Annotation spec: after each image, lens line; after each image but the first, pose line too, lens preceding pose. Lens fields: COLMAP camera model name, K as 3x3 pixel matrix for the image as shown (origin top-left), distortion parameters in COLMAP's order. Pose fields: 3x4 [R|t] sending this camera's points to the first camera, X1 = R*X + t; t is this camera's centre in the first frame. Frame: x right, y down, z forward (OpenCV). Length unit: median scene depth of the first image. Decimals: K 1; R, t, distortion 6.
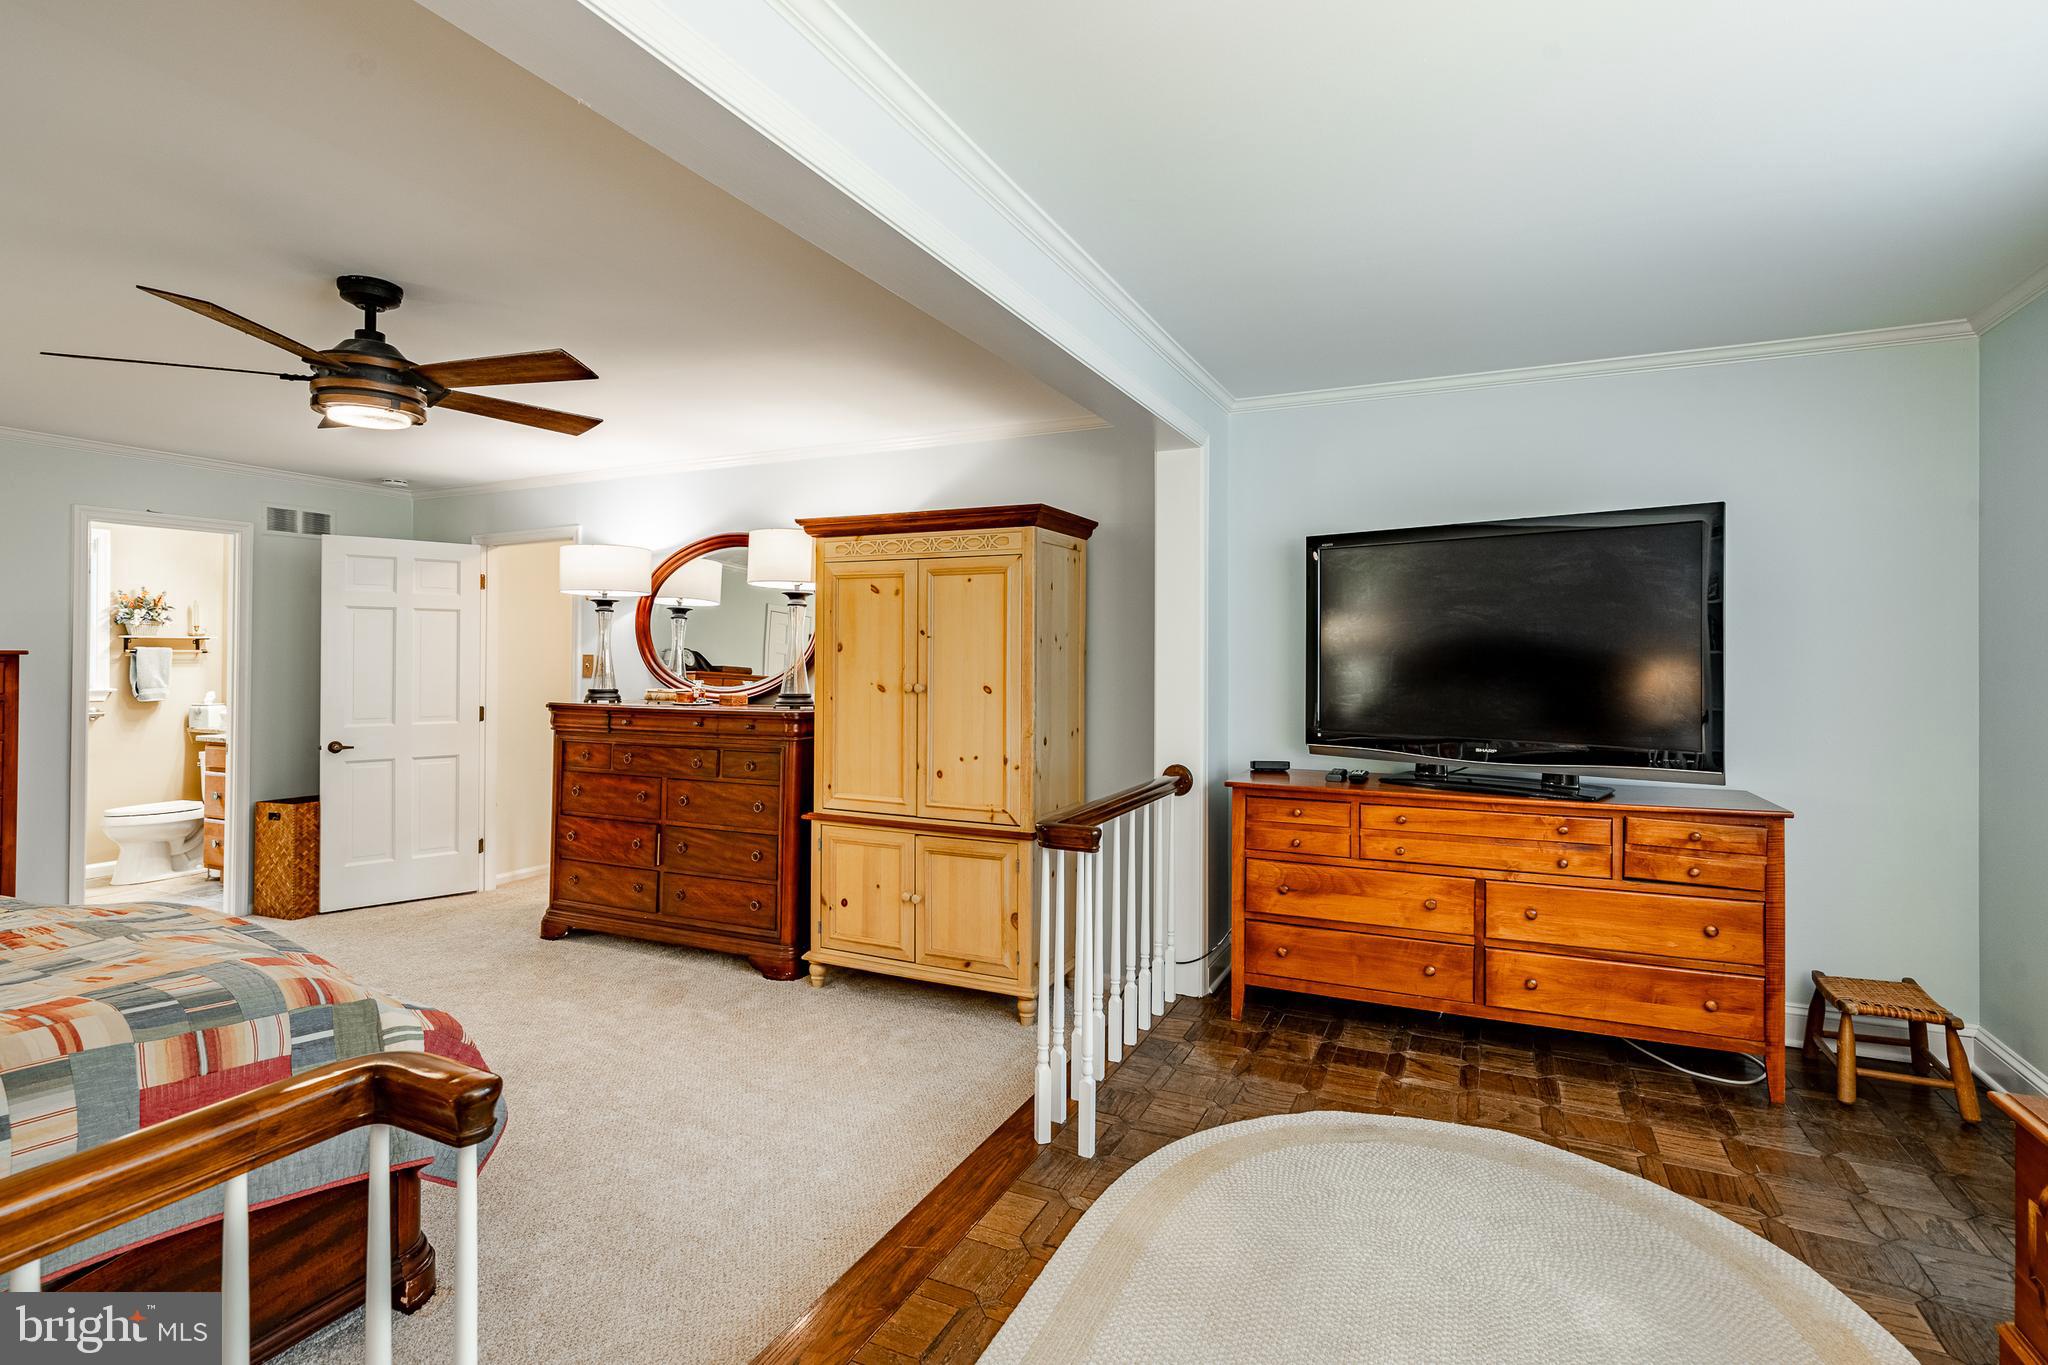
lens RADIAL K [[1007.3, 0, 1023.9], [0, 1007.3, 654.4], [0, 0, 1]] dist [-0.000040, 0.001811]
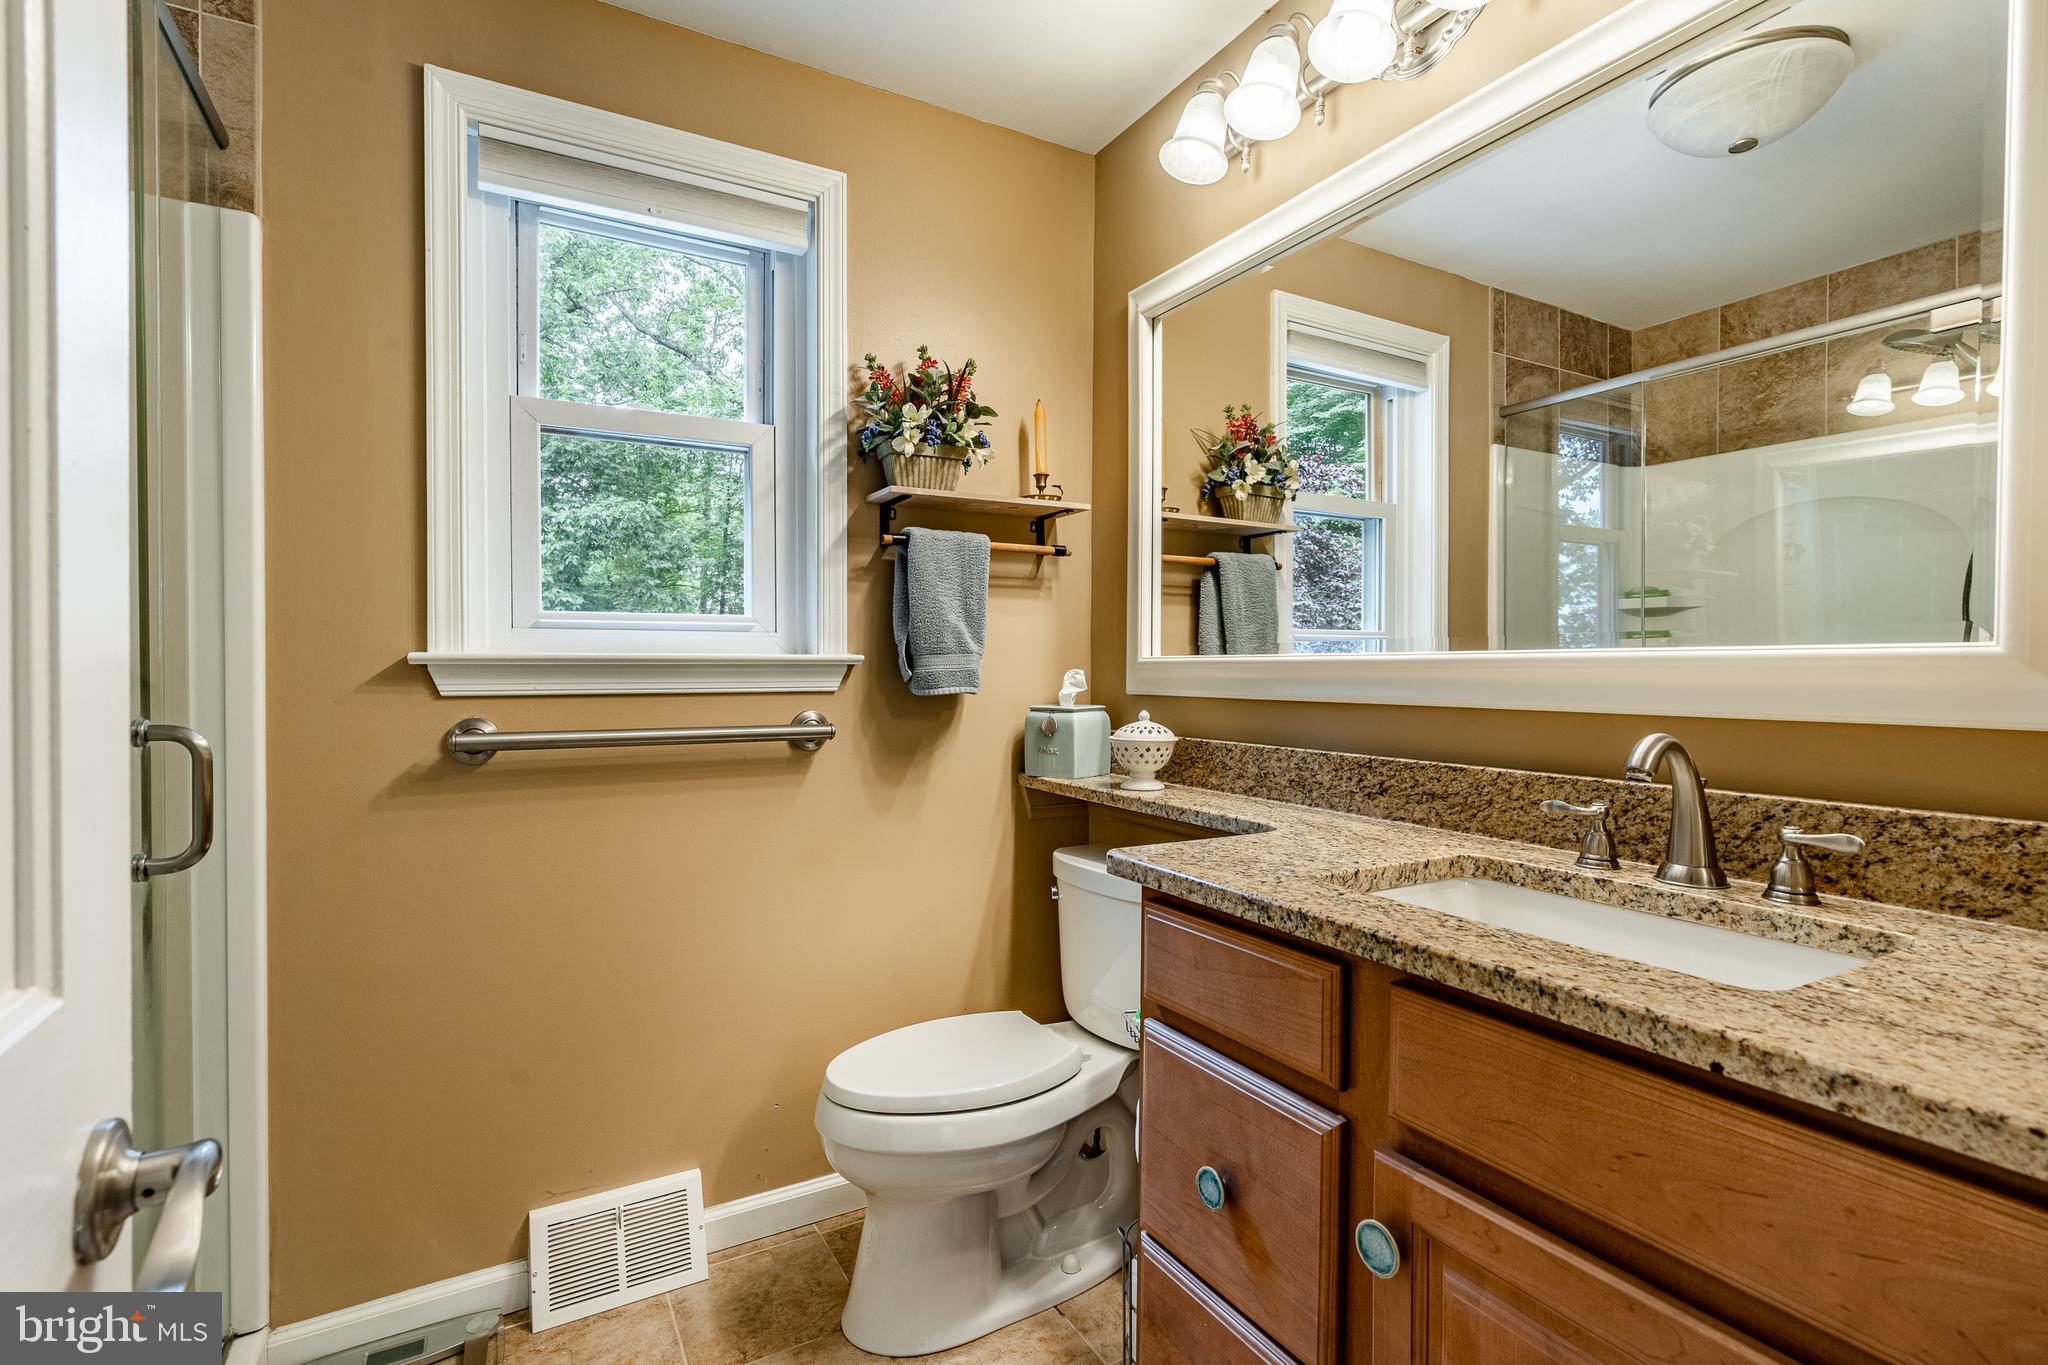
lens RADIAL K [[940.3, 0, 1018.8], [0, 940.3, 669.1], [0, 0, 1]] dist [-0.005103, 0.002252]
pose [[0.823560, 0.009768, -0.567145, -0.790810], [-0.001907, 0.999894, 0.014453, 0.039627], [0.567226, -0.010822, 0.823491, 0.897855]]
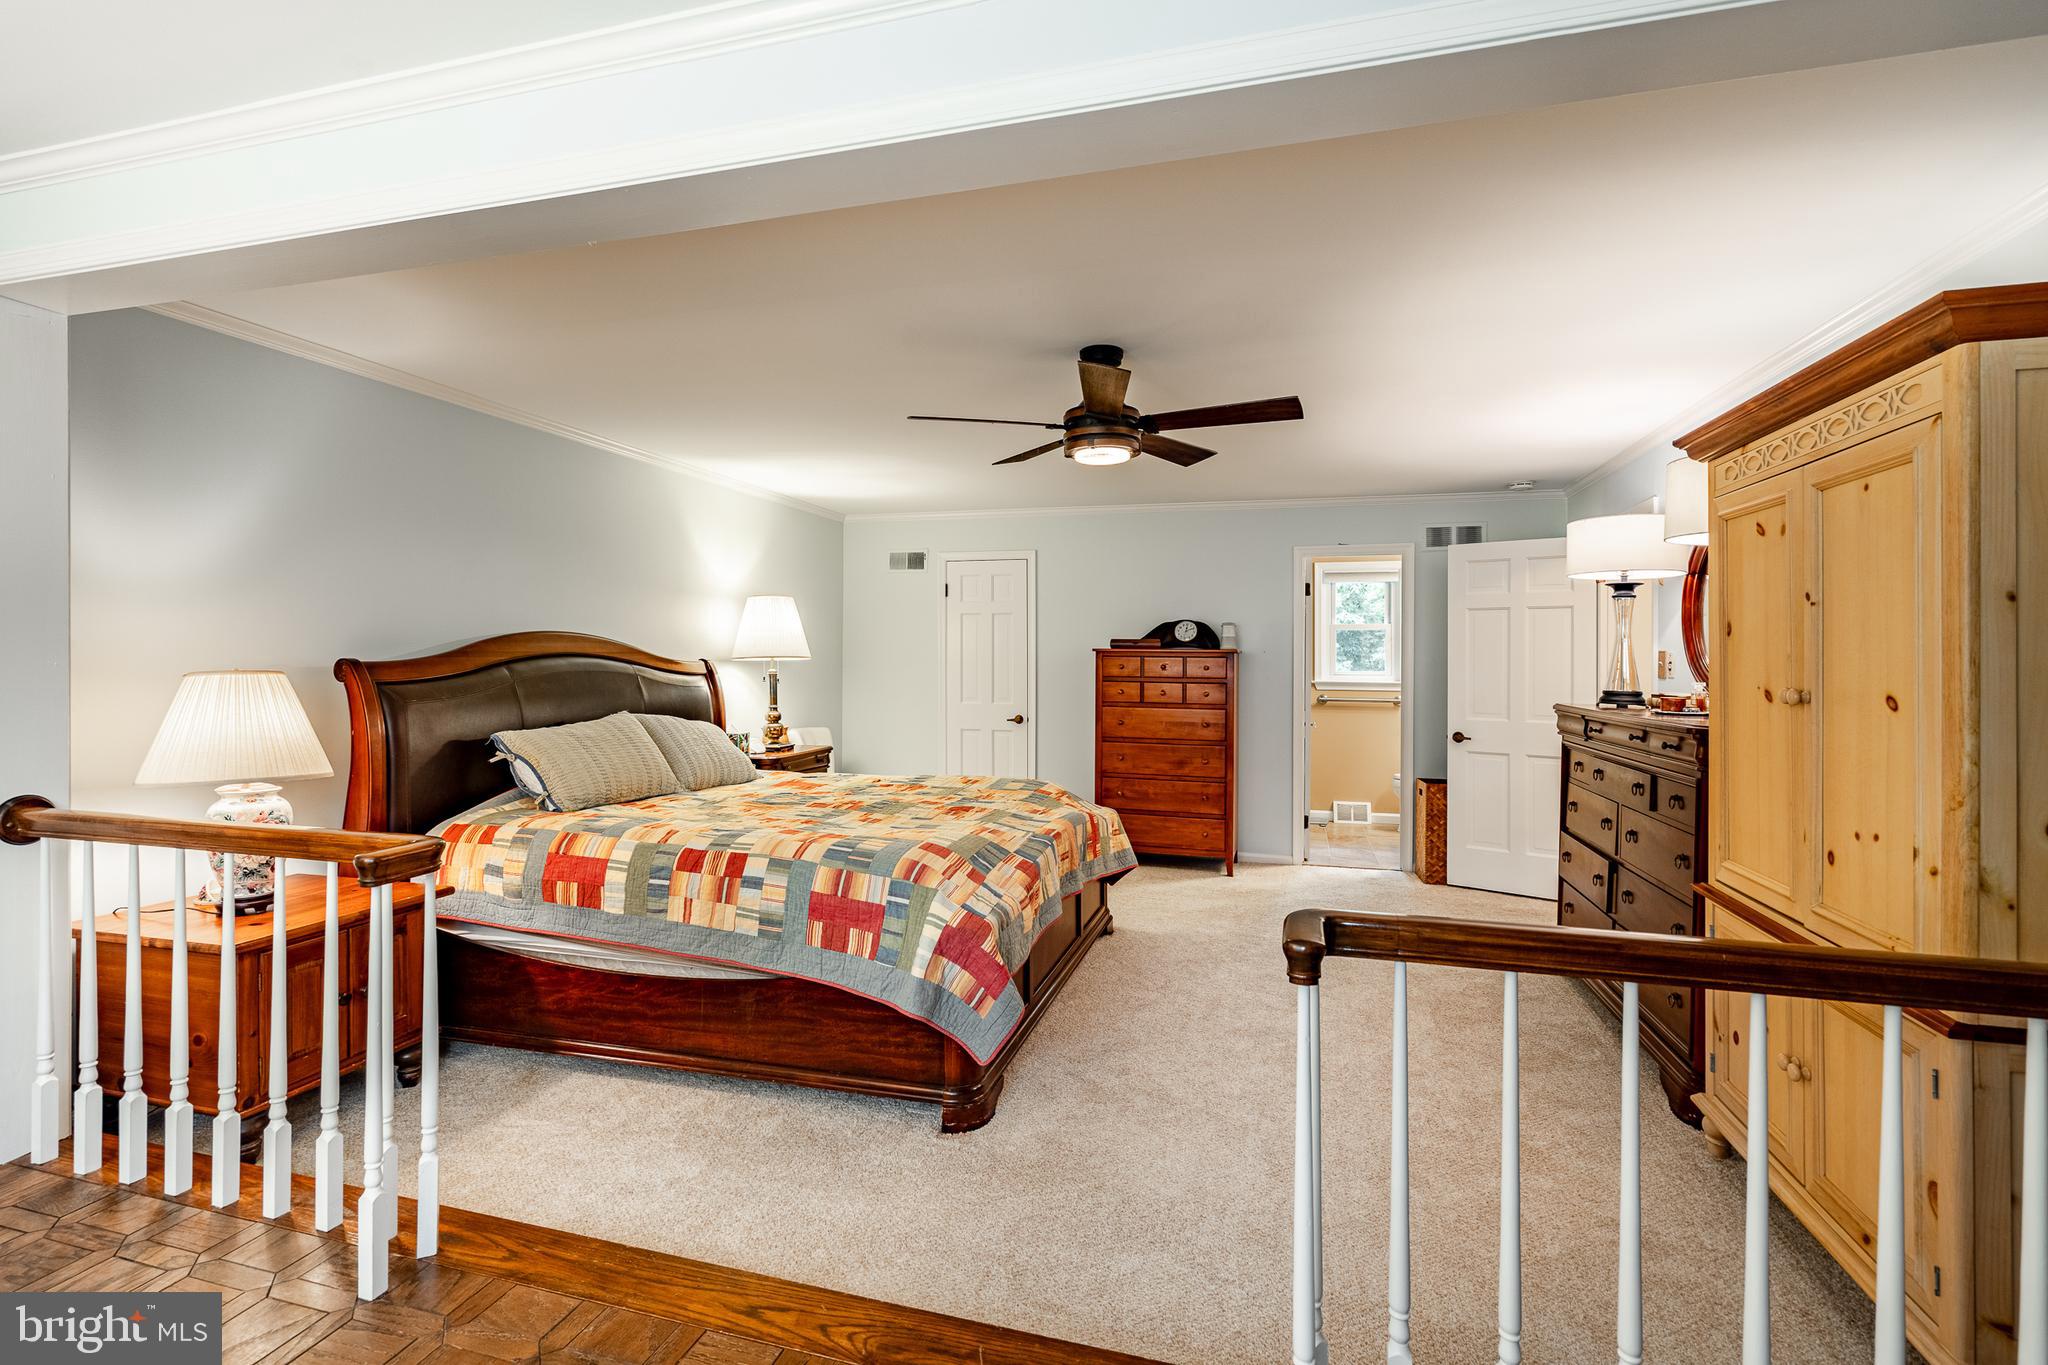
lens RADIAL K [[940.3, 0, 1011.9], [0, 940.3, 662.1], [0, 0, 1]] dist [-0.005103, 0.002252]
pose [[0.152464, 0.000684, -0.988309, 0.249503], [-0.004633, 0.999989, -0.000023, 0.012140], [0.988298, 0.004582, 0.152465, 0.353646]]
